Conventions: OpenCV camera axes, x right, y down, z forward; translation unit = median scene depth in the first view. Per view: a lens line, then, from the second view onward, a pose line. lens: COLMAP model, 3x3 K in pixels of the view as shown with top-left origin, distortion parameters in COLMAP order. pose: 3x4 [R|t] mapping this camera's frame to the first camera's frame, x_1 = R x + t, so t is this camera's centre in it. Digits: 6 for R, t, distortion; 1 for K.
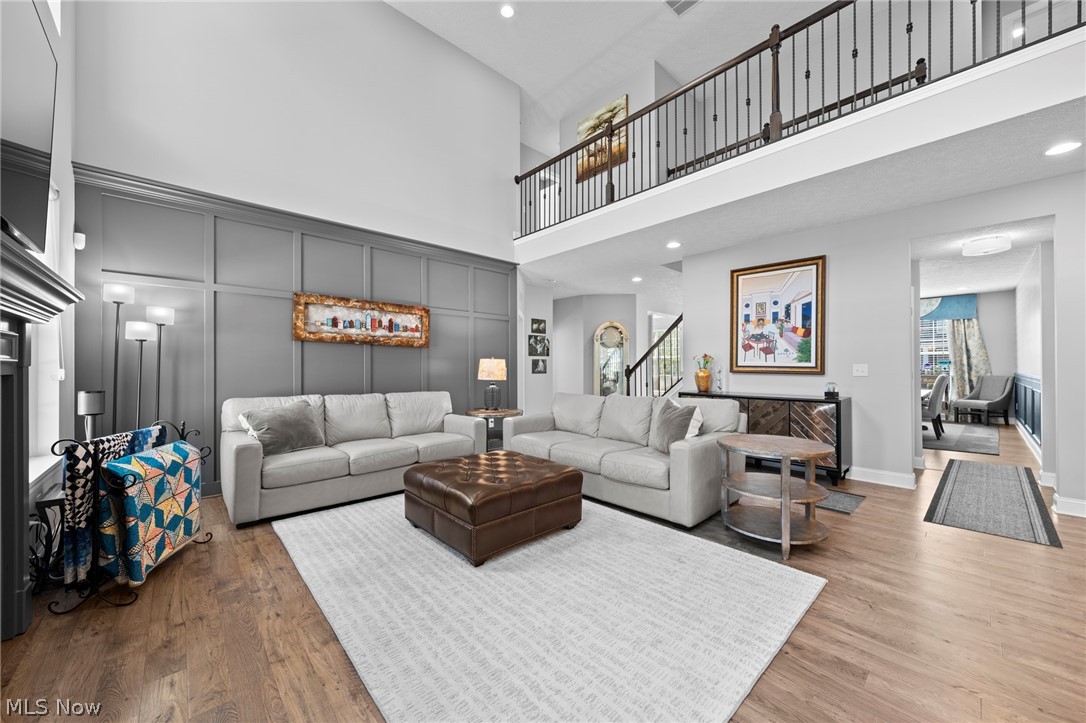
lens RADIAL K [[403.4, 0, 543.0], [0, 403.4, 361.5], [0, 0, 1]] dist [-0.000557, -0.000023]
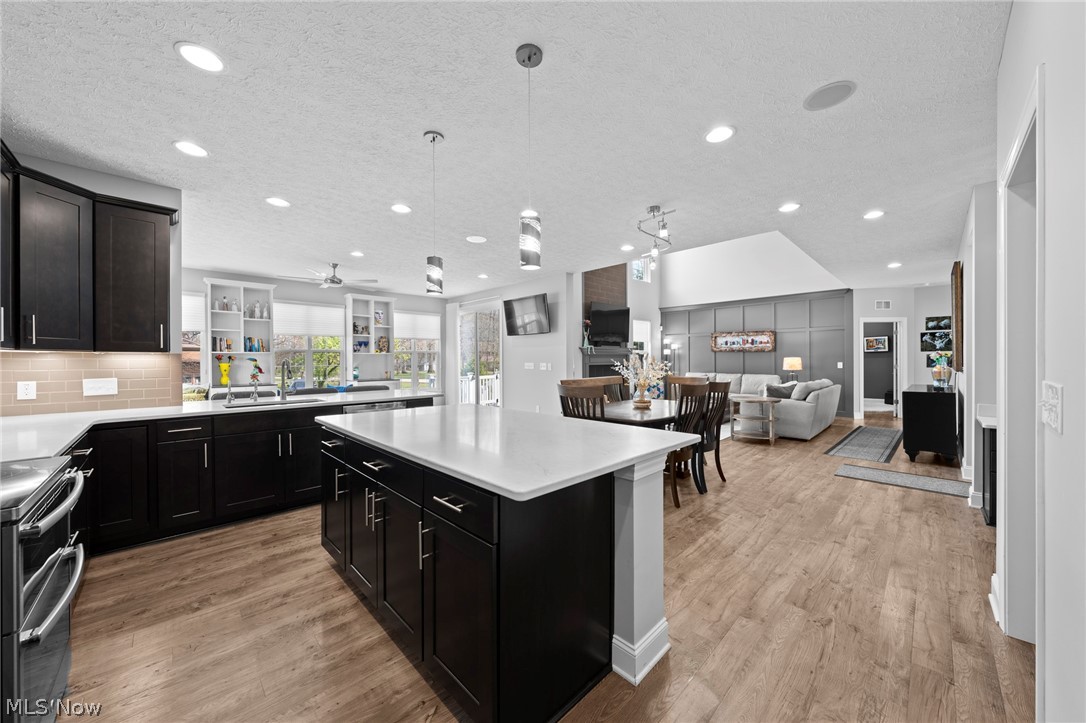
lens RADIAL K [[385.4, 0, 544.3], [0, 385.4, 363.2], [0, 0, 1]] dist [-0.001357, -0.000013]
pose [[0.034377, 0.010219, -0.999357, 1.600332], [0.022119, 0.999695, 0.010983, -0.025618], [0.999164, -0.022482, 0.034140, -0.142092]]
